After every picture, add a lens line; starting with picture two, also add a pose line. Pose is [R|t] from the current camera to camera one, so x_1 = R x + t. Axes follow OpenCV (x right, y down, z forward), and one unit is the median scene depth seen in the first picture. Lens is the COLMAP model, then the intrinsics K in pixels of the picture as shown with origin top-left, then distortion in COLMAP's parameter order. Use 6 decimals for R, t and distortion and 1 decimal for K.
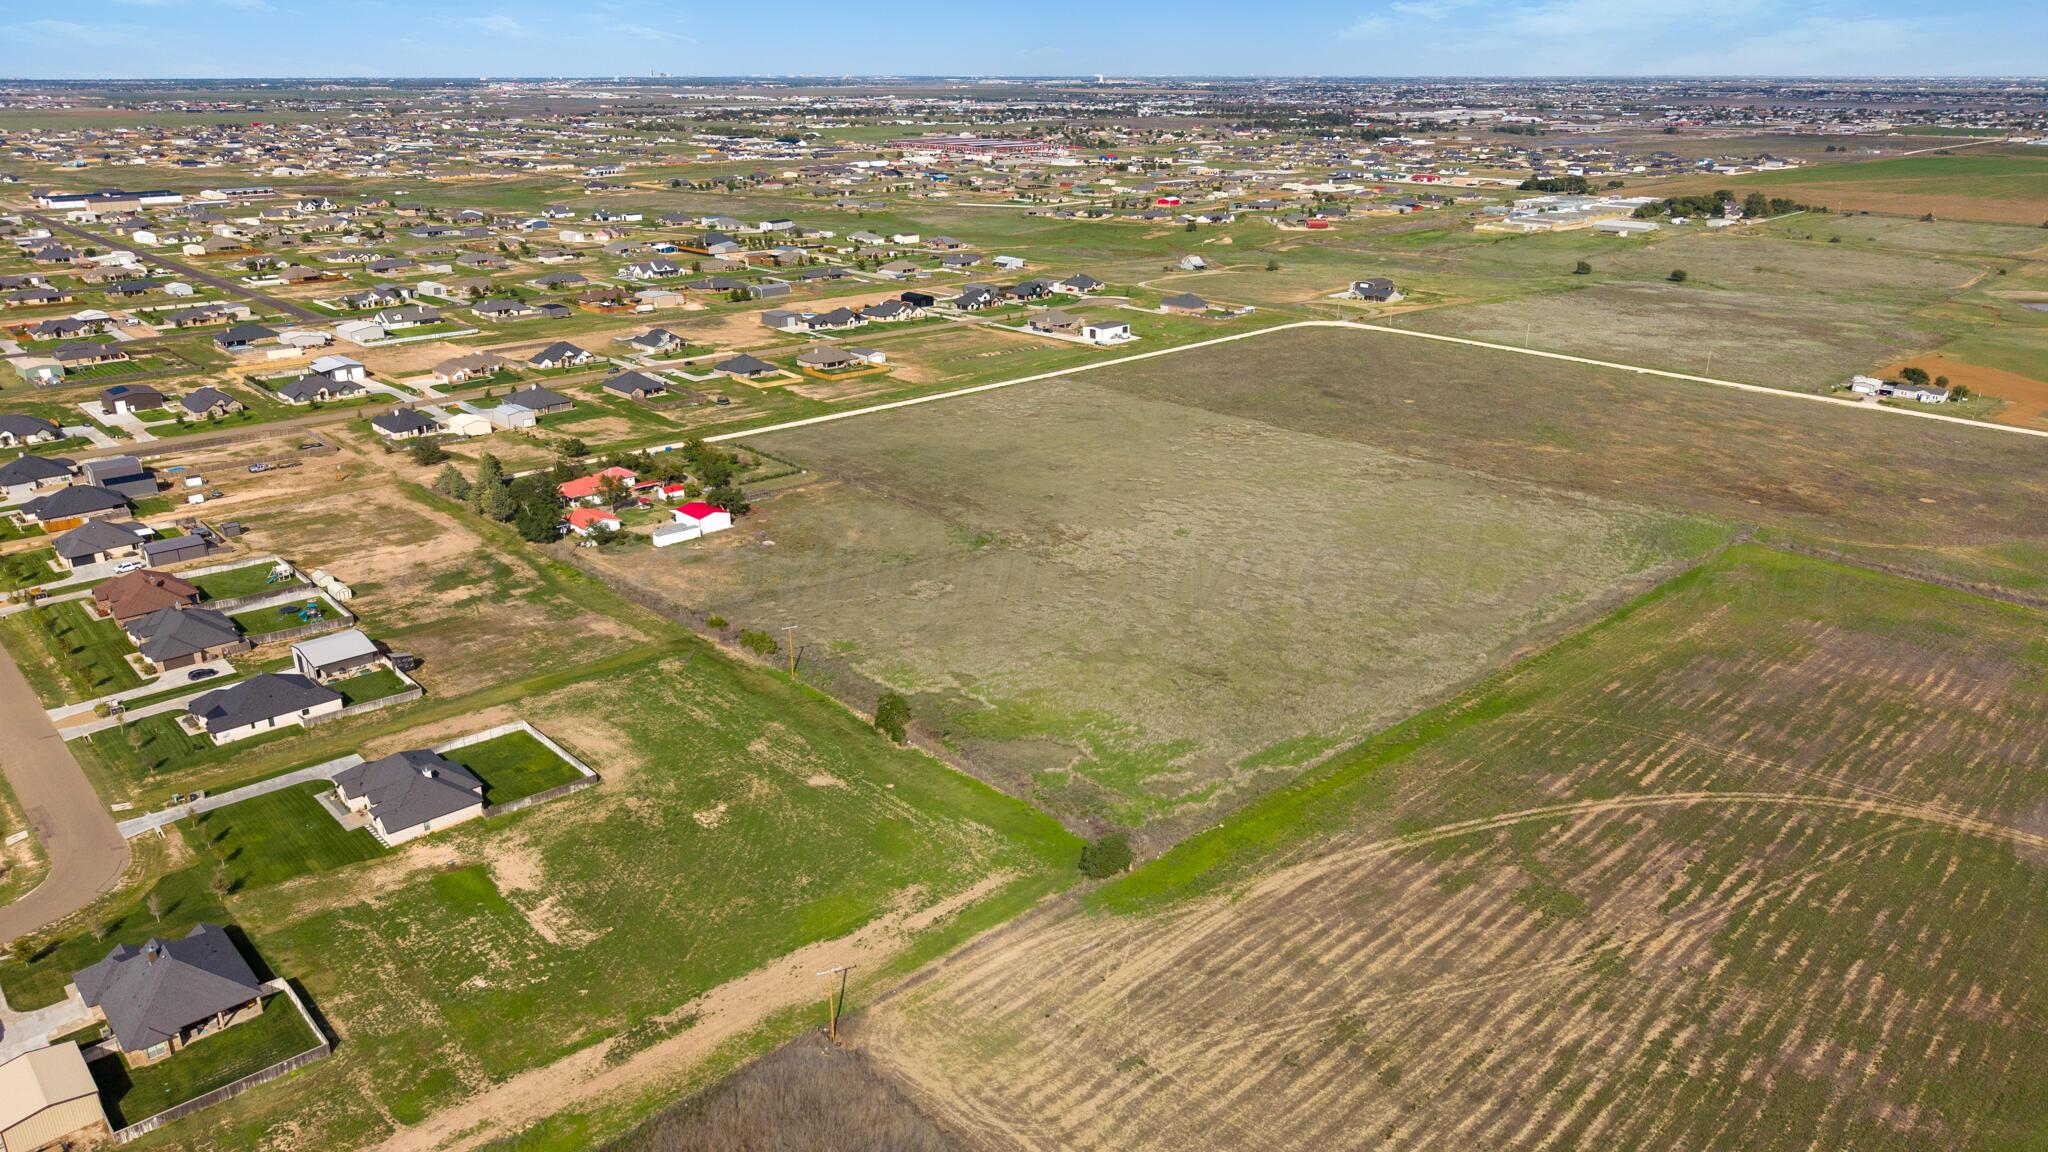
lens RADIAL K [[1386.8, 0, 1019.3], [0, 1386.8, 569.2], [0, 0, 1]] dist [0.025691, -0.032147]
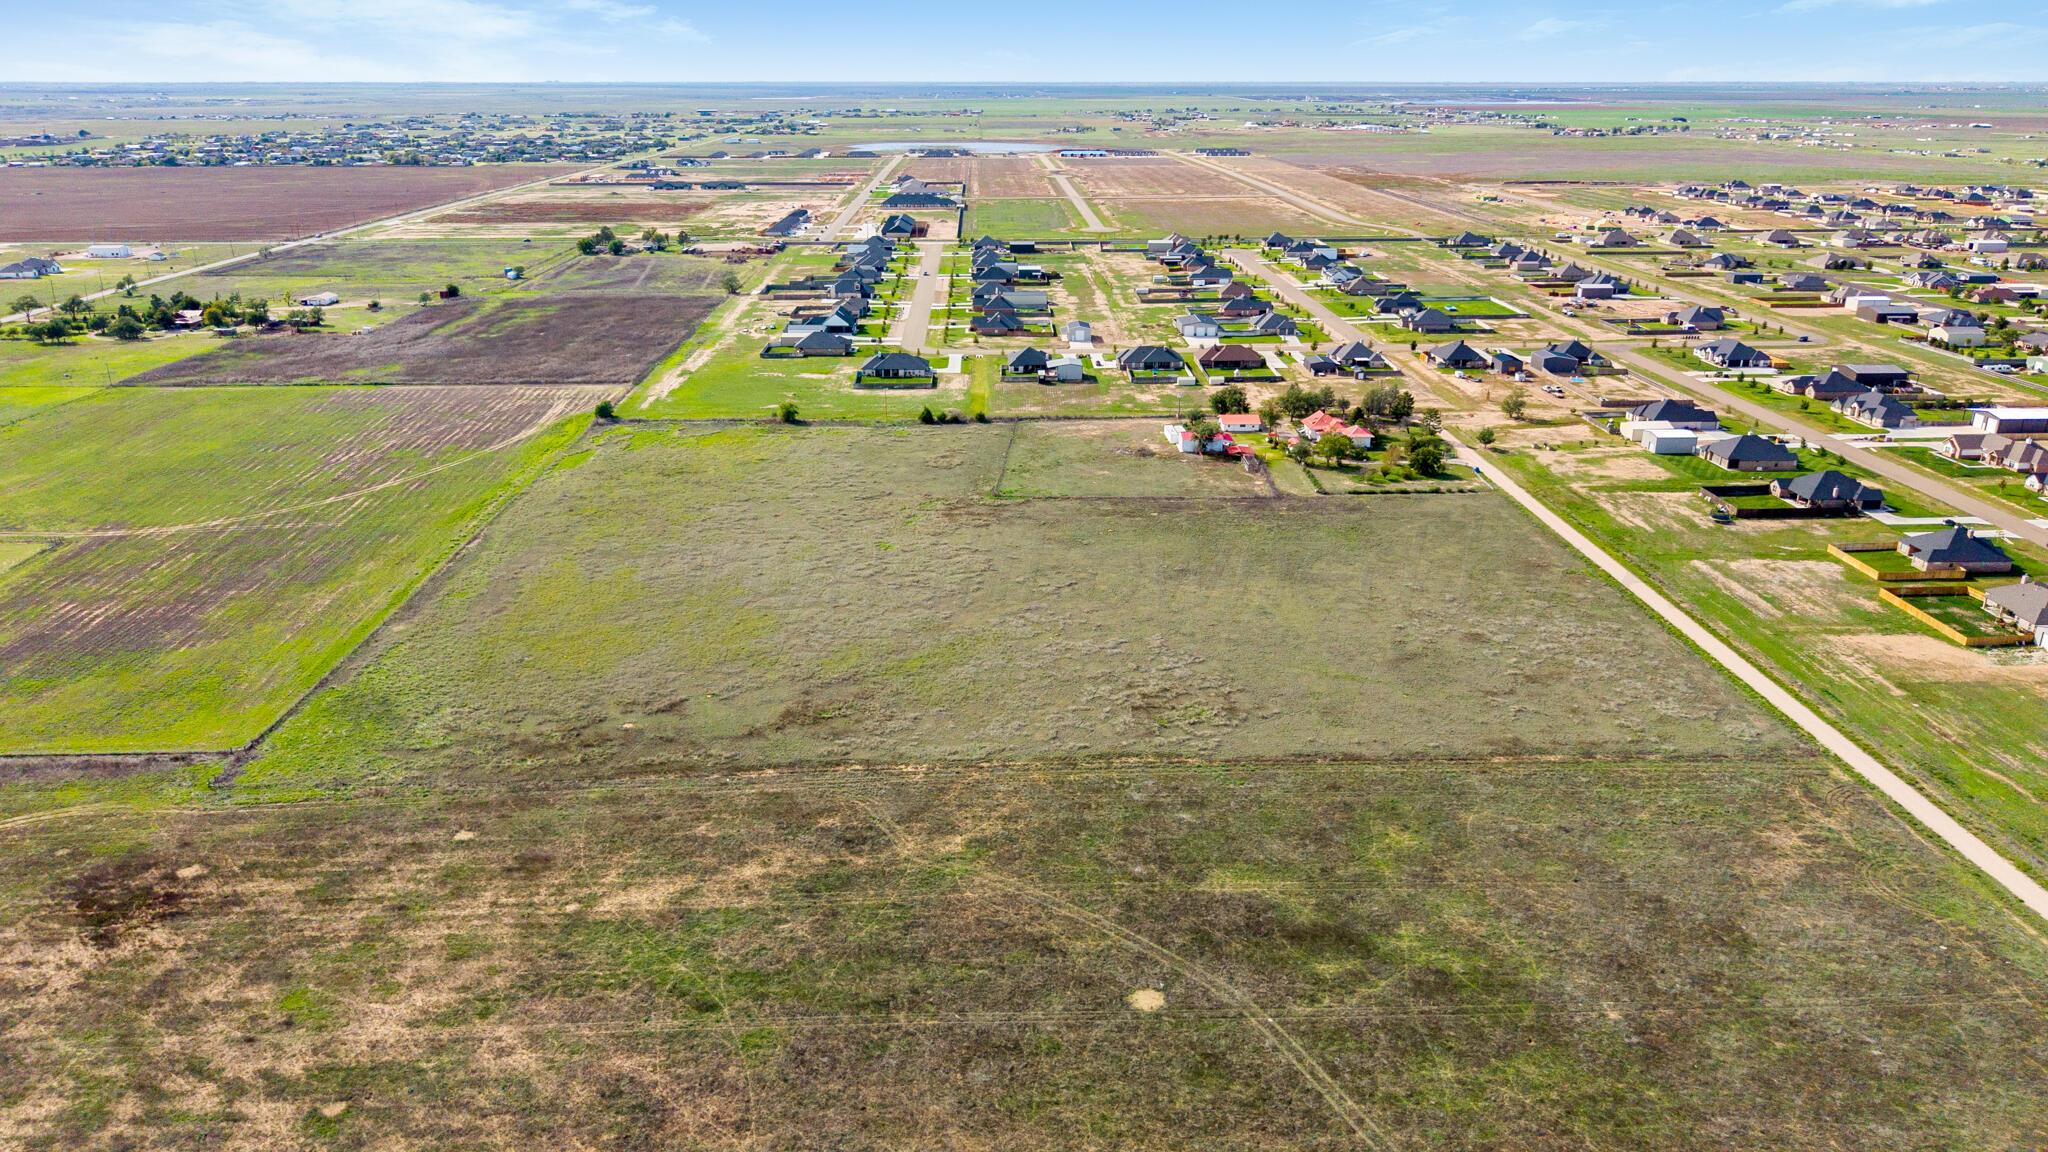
lens RADIAL K [[1386.8, 0, 1032.8], [0, 1386.8, 578.0], [0, 0, 1]] dist [0.025691, -0.032147]
pose [[-0.654684, 0.257841, -0.710568, 0.809545], [-0.255521, 0.809202, 0.529056, -0.591330], [0.711406, 0.527930, -0.463888, 1.714401]]
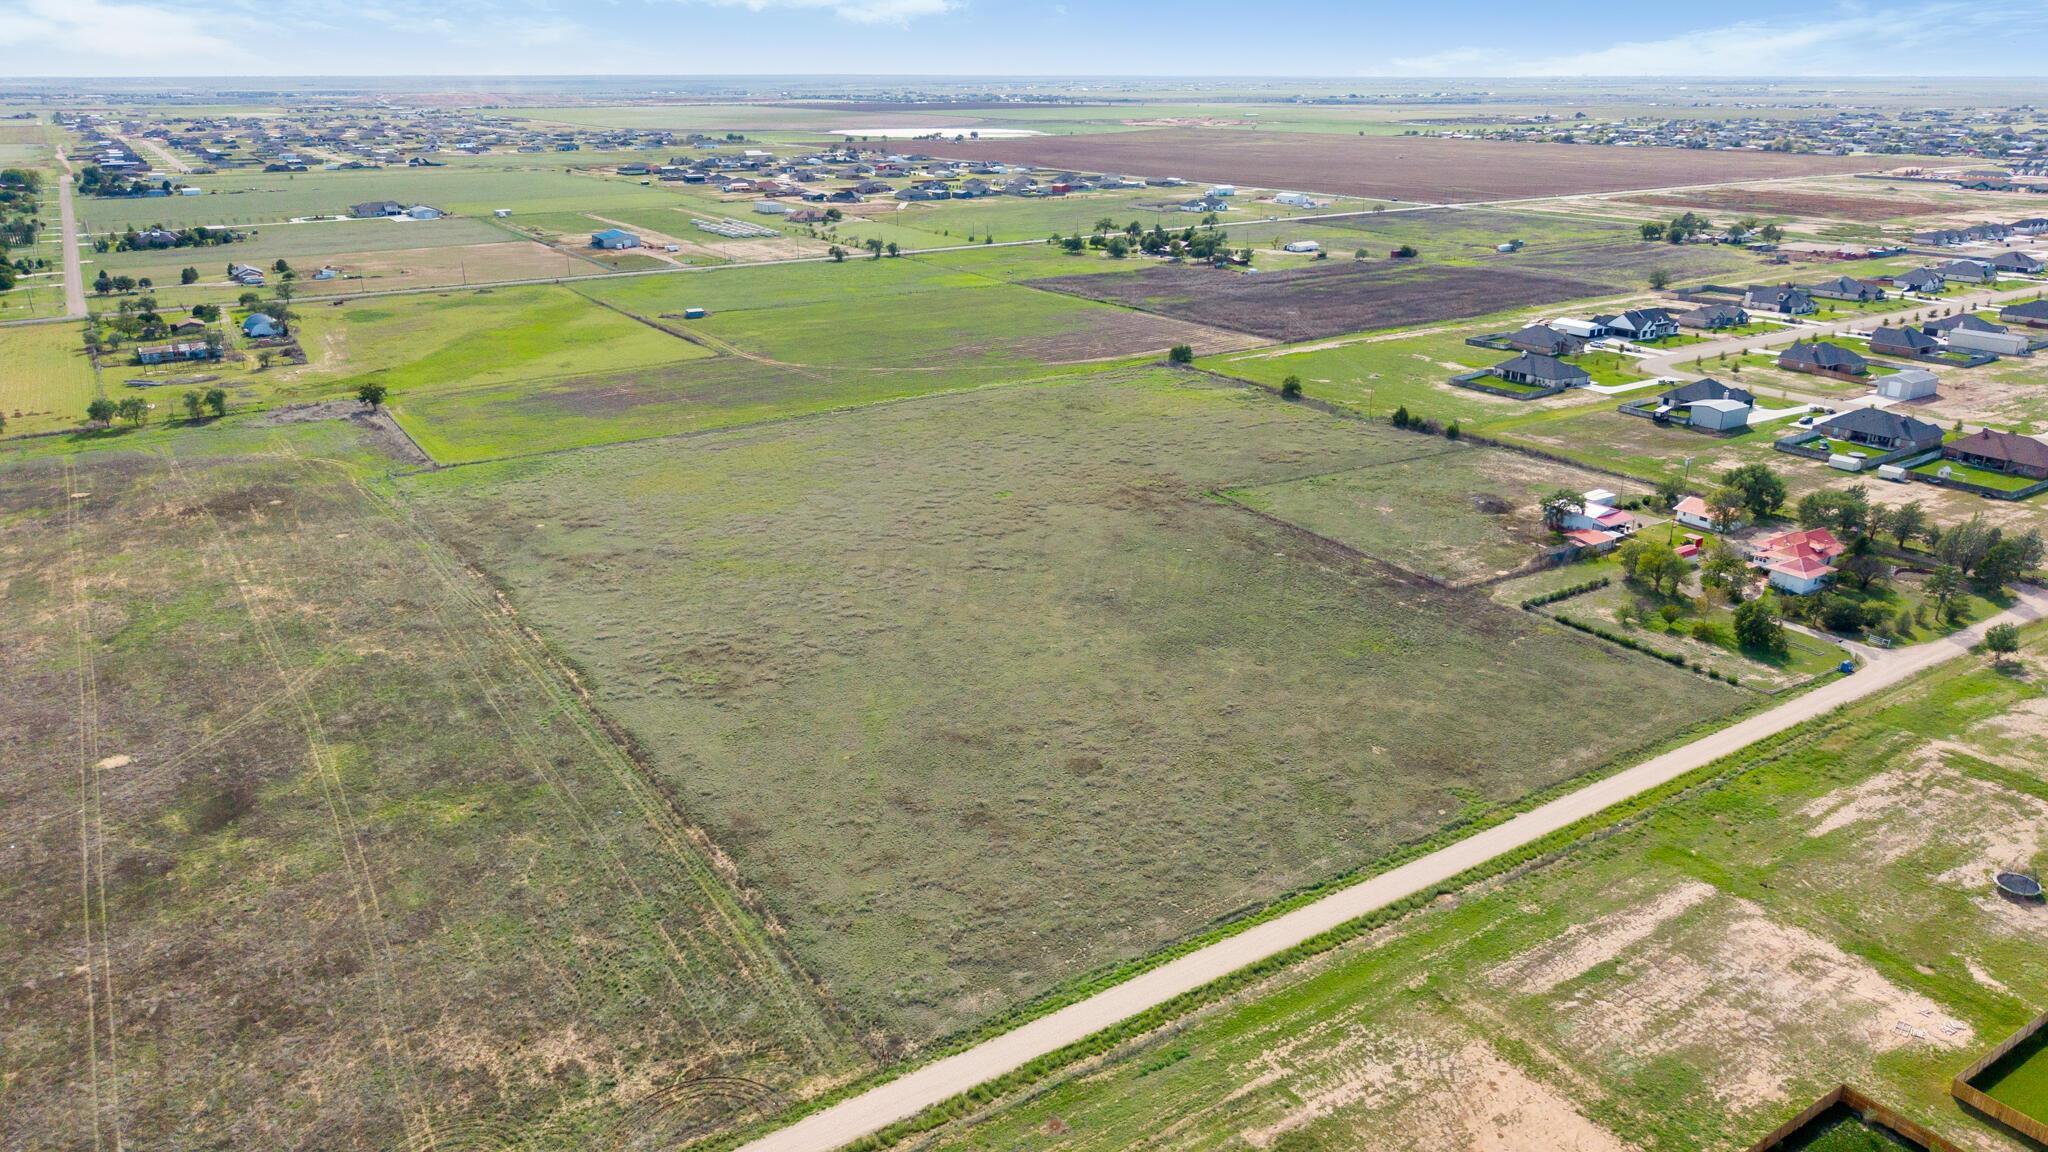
lens RADIAL K [[1386.8, 0, 1038.9], [0, 1386.8, 627.6], [0, 0, 1]] dist [0.025691, -0.032147]
pose [[-0.986547, -0.058188, 0.152773, -0.050744], [0.057985, 0.749200, 0.659801, -0.619160], [-0.152850, 0.659783, -0.735747, 1.937007]]
